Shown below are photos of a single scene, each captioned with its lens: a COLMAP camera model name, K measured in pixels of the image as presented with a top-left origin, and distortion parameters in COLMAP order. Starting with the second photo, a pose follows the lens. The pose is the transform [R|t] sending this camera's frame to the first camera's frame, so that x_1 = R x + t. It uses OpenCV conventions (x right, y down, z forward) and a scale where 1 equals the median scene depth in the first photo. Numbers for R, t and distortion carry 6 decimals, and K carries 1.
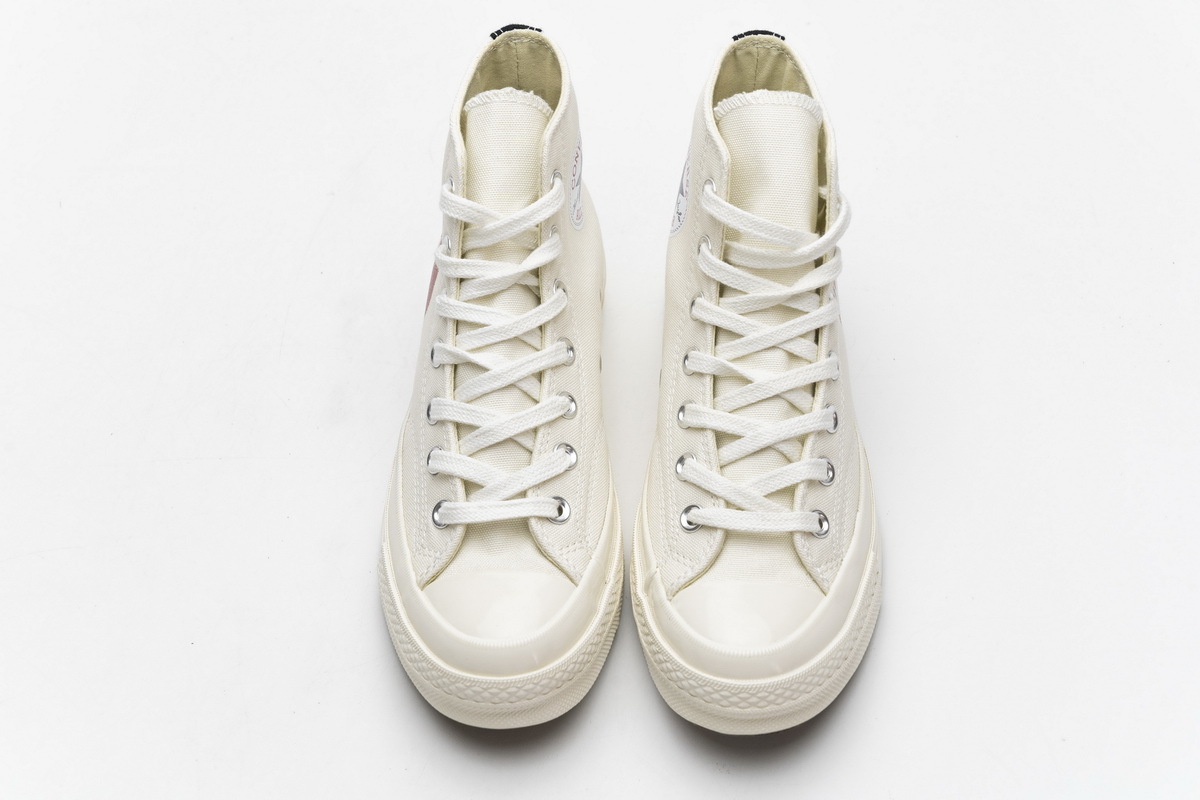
lens RADIAL K [[2388.2, 0, 602.0], [0, 2388.2, 395.2], [0, 0, 1]] dist [-0.007644, 0.000000]
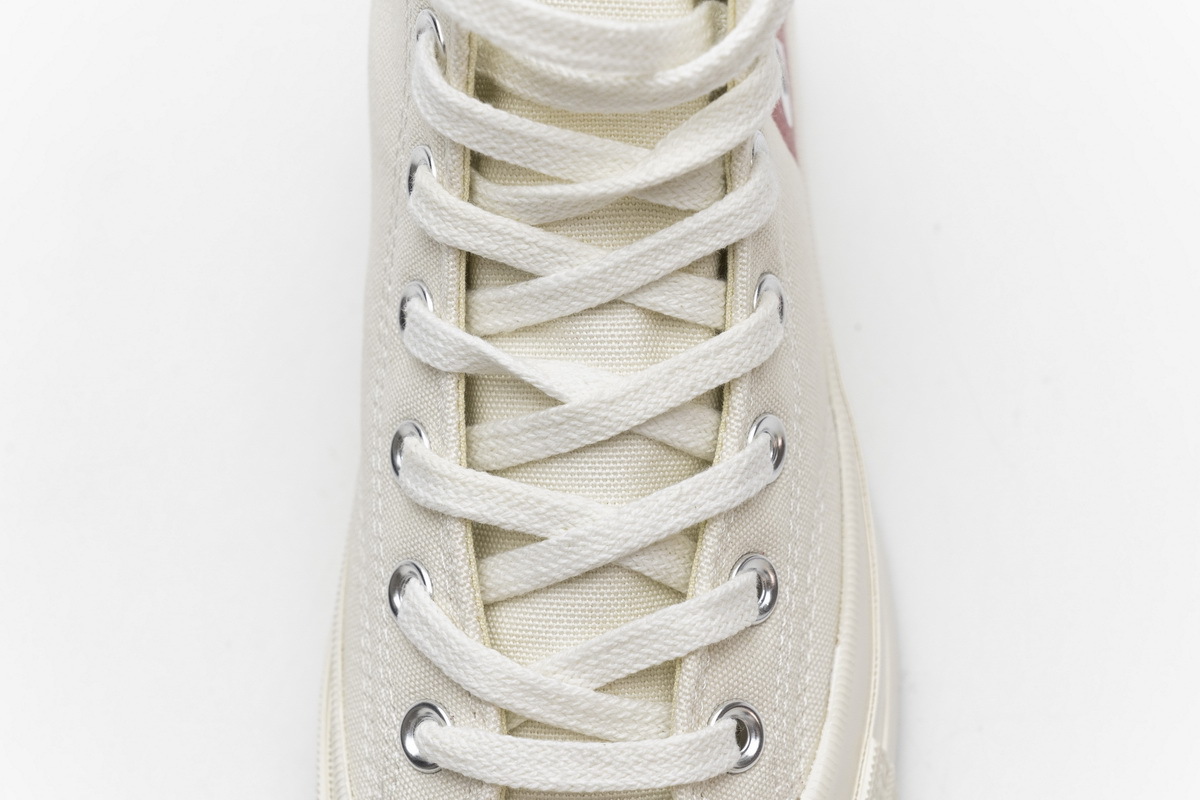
lens RADIAL K [[2388.2, 0, 602.6], [0, 2388.2, 395.3], [0, 0, 1]] dist [-0.007644, 0.000000]
pose [[0.999005, -0.041956, -0.015092, 0.075903], [0.044381, 0.968235, 0.246074, -0.102610], [0.004289, -0.246499, 0.969134, 0.617320]]
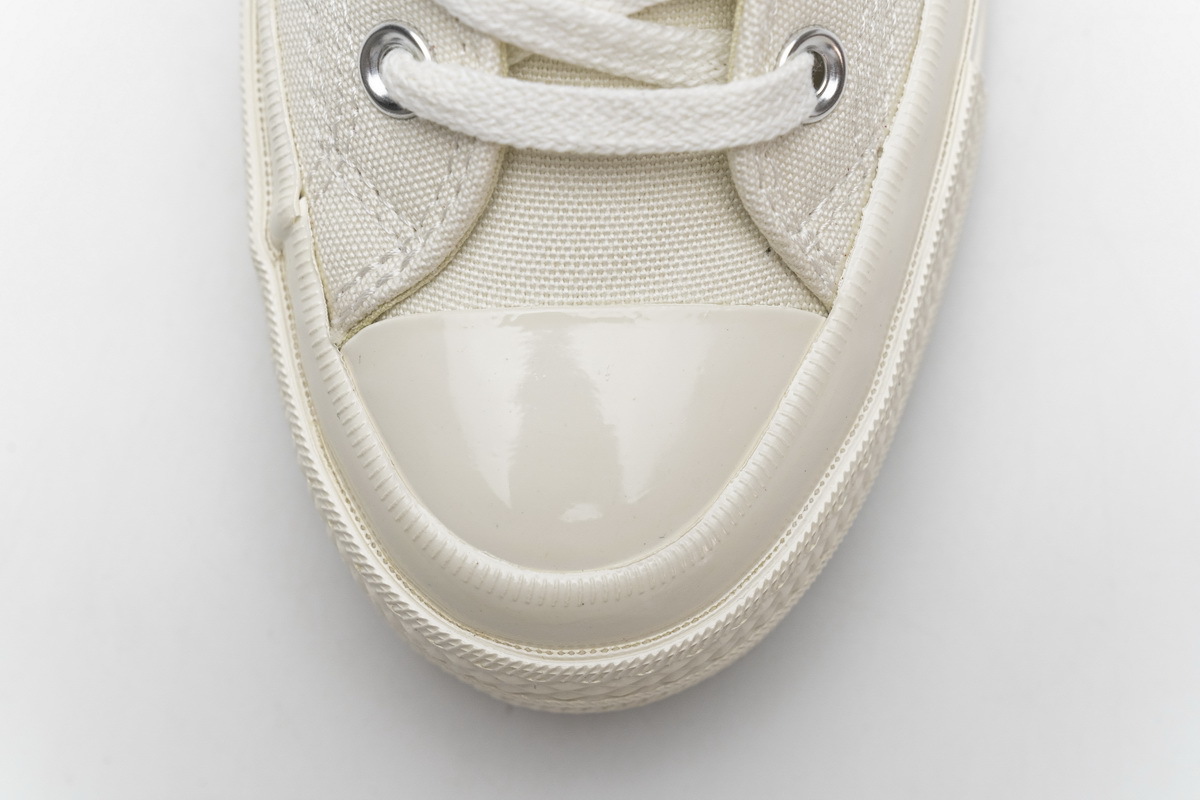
lens RADIAL K [[2388.2, 0, 598.6], [0, 2388.2, 408.5], [0, 0, 1]] dist [-0.007644, 0.000000]
pose [[0.998943, -0.034947, 0.029875, 0.052659], [0.011035, 0.813040, 0.582104, -0.088665], [-0.044633, -0.581159, 0.812565, 0.724319]]
